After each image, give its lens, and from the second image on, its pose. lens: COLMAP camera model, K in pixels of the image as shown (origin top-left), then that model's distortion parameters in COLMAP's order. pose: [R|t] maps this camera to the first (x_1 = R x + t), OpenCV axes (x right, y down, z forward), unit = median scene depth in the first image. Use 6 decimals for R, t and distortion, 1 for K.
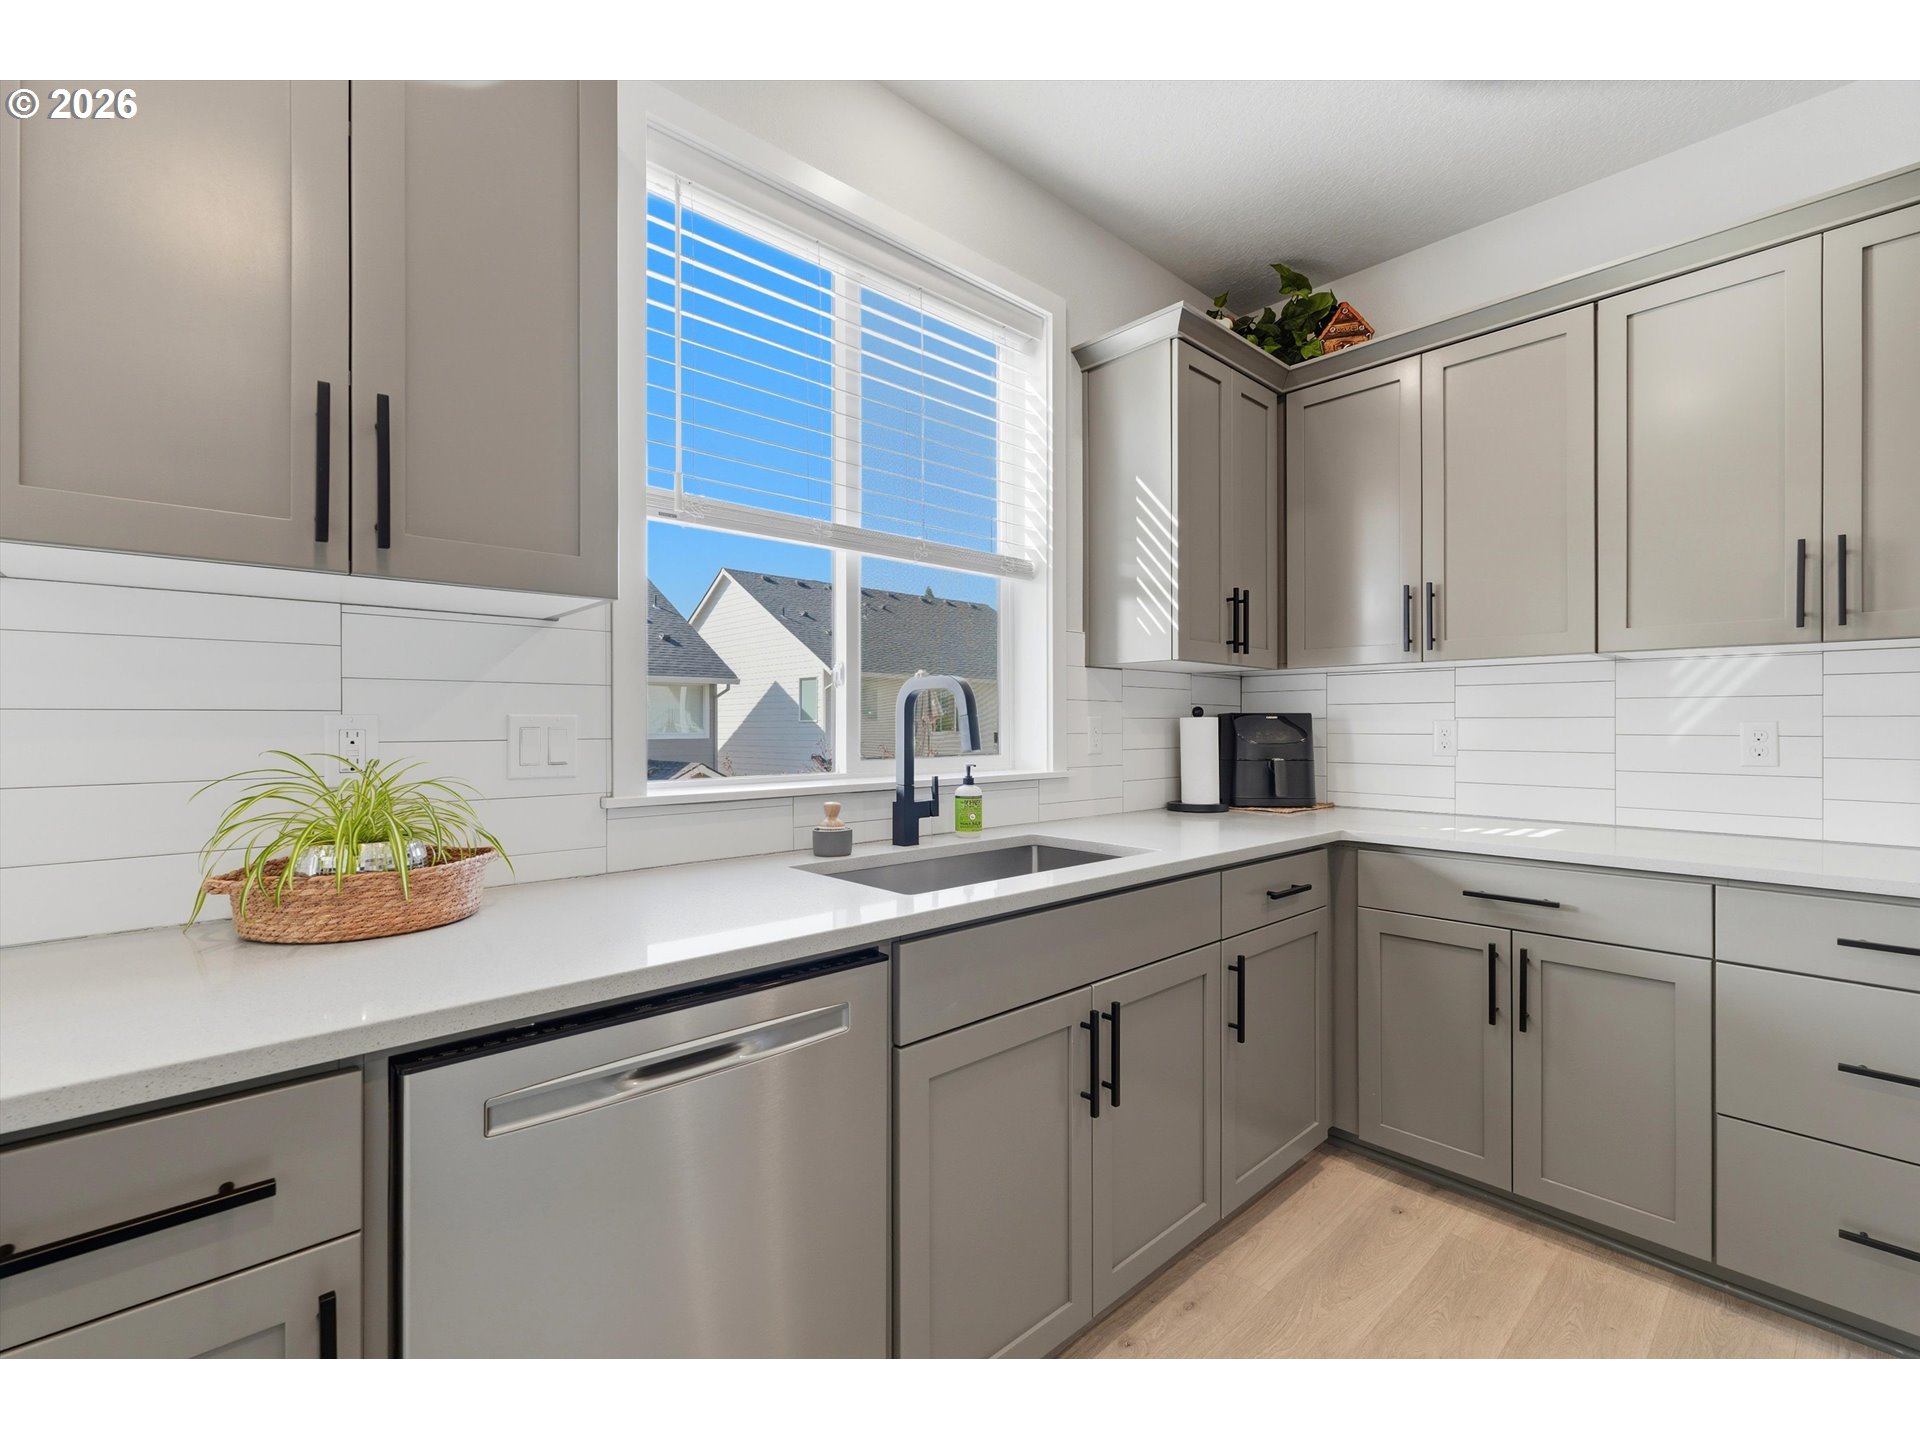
lens RADIAL K [[846.2, 0, 957.4], [0, 846.2, 723.9], [0, 0, 1]] dist [0.006936, -0.001451]
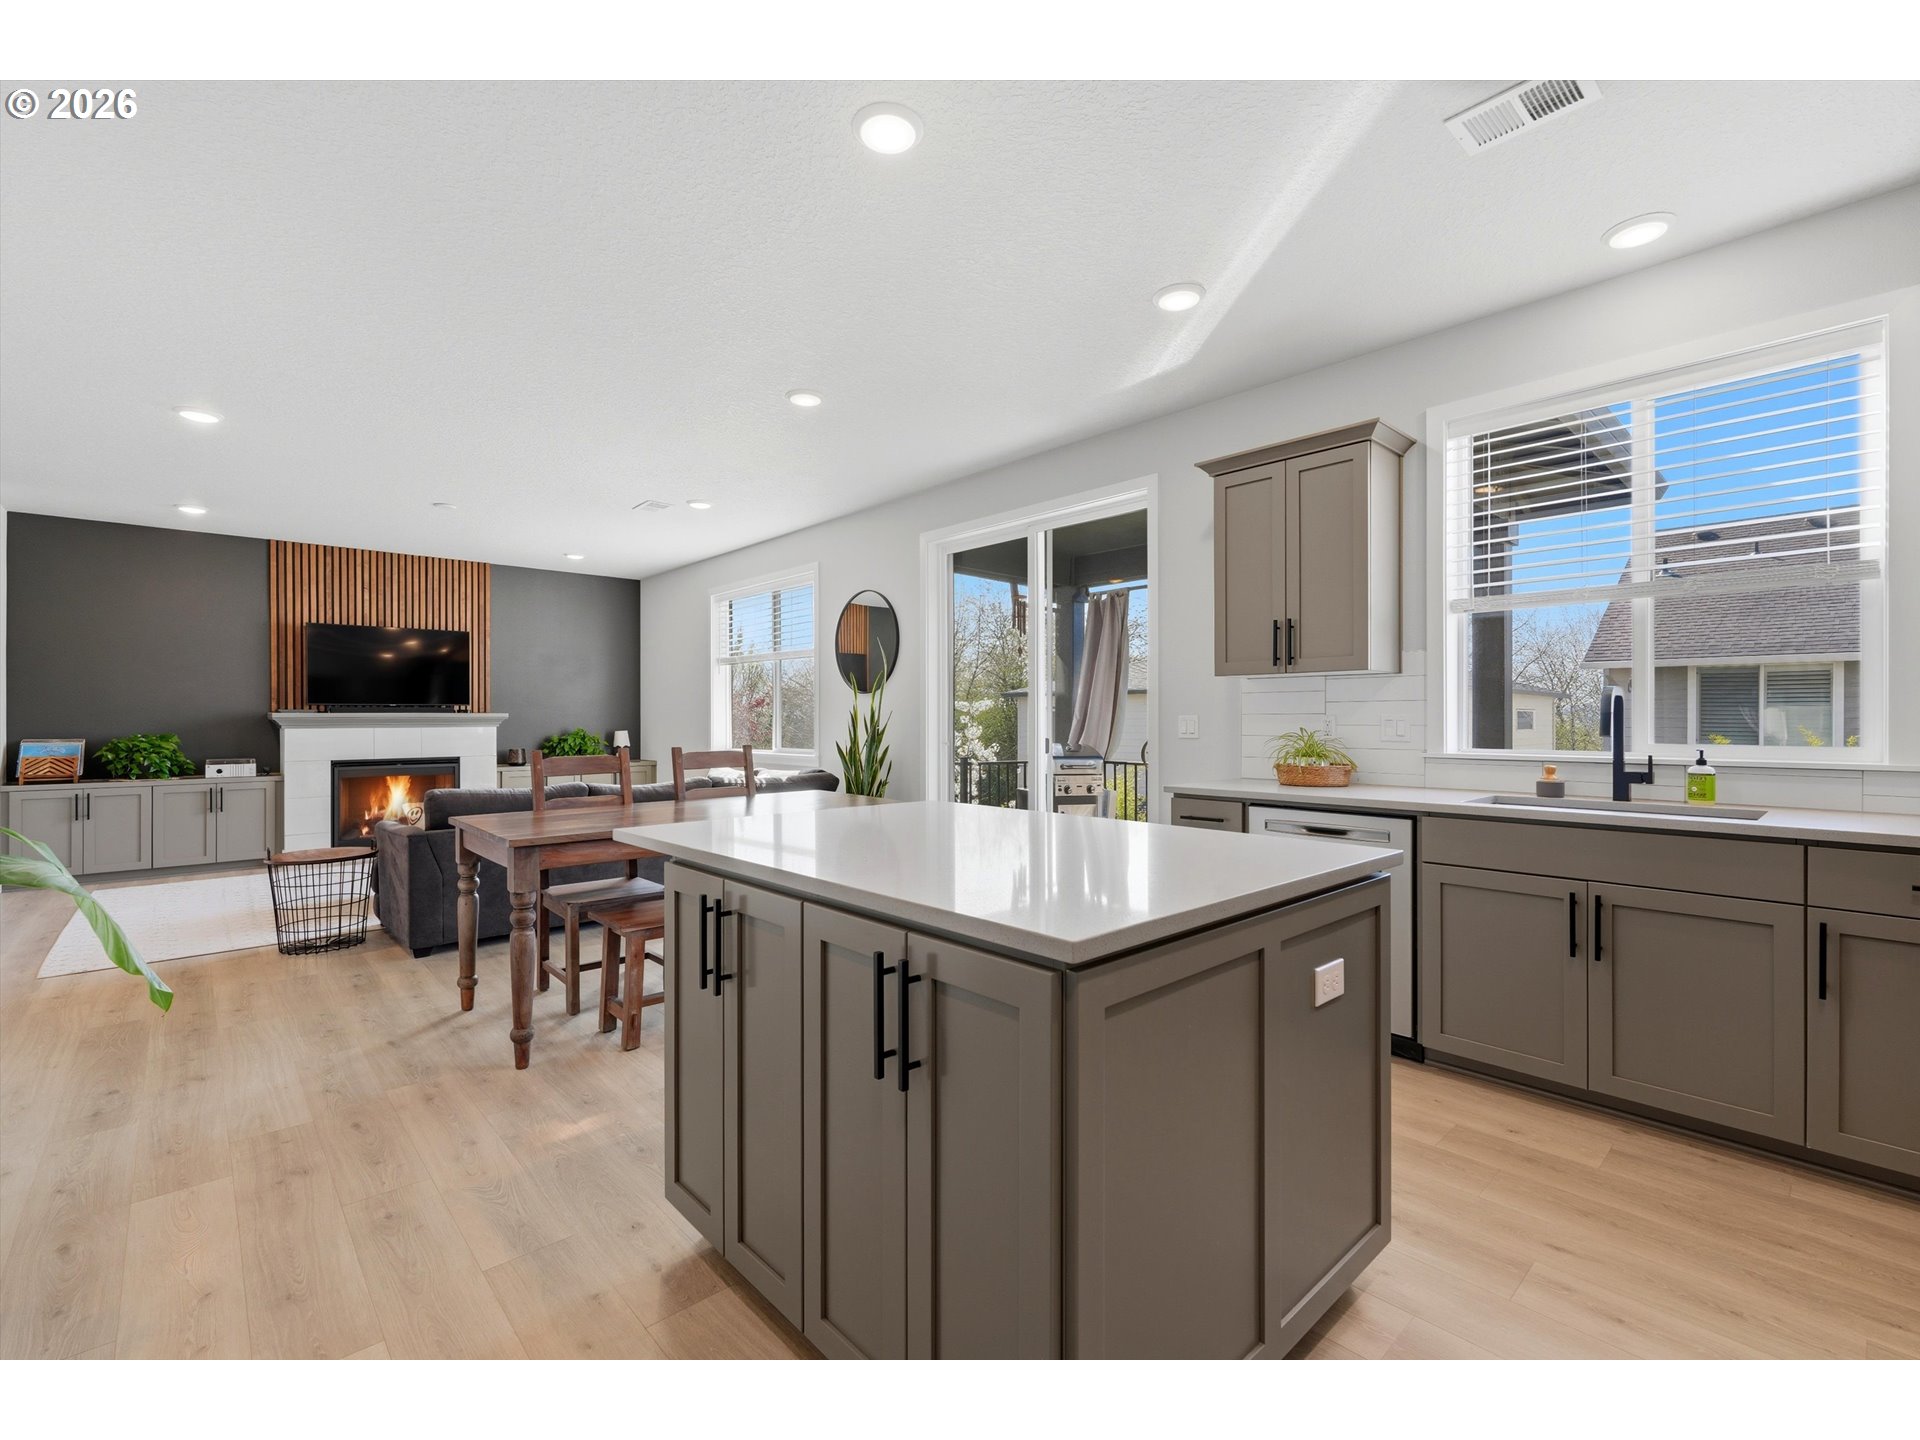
lens RADIAL K [[846.2, 0, 961.4], [0, 846.2, 719.2], [0, 0, 1]] dist [0.006936, -0.001451]
pose [[-0.009779, 0.000102, -0.999952, 1.274167], [0.002159, 0.999998, 0.000080, -0.000907], [0.999950, -0.002159, -0.009779, -0.115370]]
